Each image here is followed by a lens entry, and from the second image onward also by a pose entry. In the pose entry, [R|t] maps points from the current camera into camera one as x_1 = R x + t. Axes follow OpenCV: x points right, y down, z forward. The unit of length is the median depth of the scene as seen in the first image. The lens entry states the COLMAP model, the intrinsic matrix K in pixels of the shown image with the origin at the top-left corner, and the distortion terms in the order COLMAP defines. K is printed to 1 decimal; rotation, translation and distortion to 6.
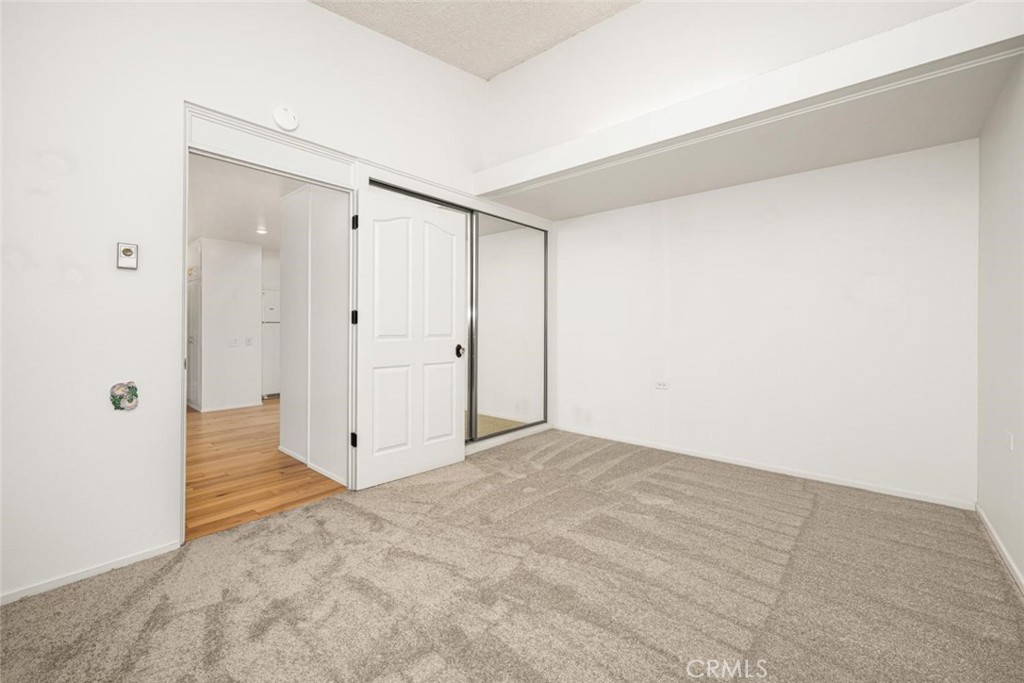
lens RADIAL K [[408.3, 0, 513.0], [0, 408.3, 347.8], [0, 0, 1]] dist [0.000221, 0.000024]
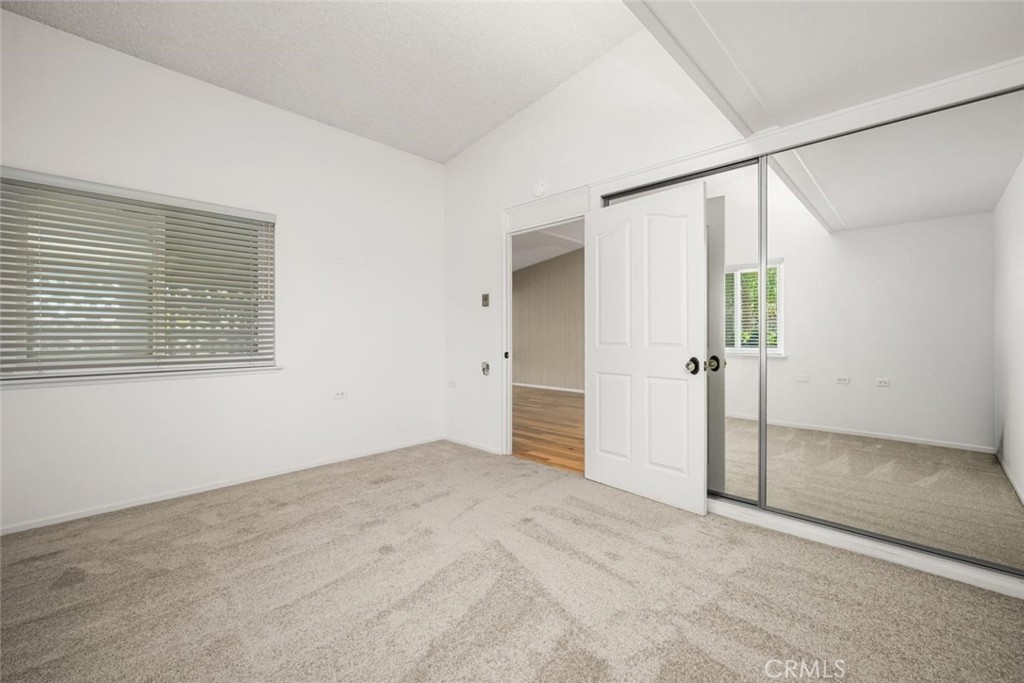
lens RADIAL K [[410.8, 0, 511.9], [0, 410.8, 341.7], [0, 0, 1]] dist [0.000839, 0.000155]
pose [[-0.062639, 0.006461, -0.998015, 1.145929], [-0.050151, 0.998695, 0.009614, -0.045542], [0.996775, 0.050654, -0.062233, 1.266503]]
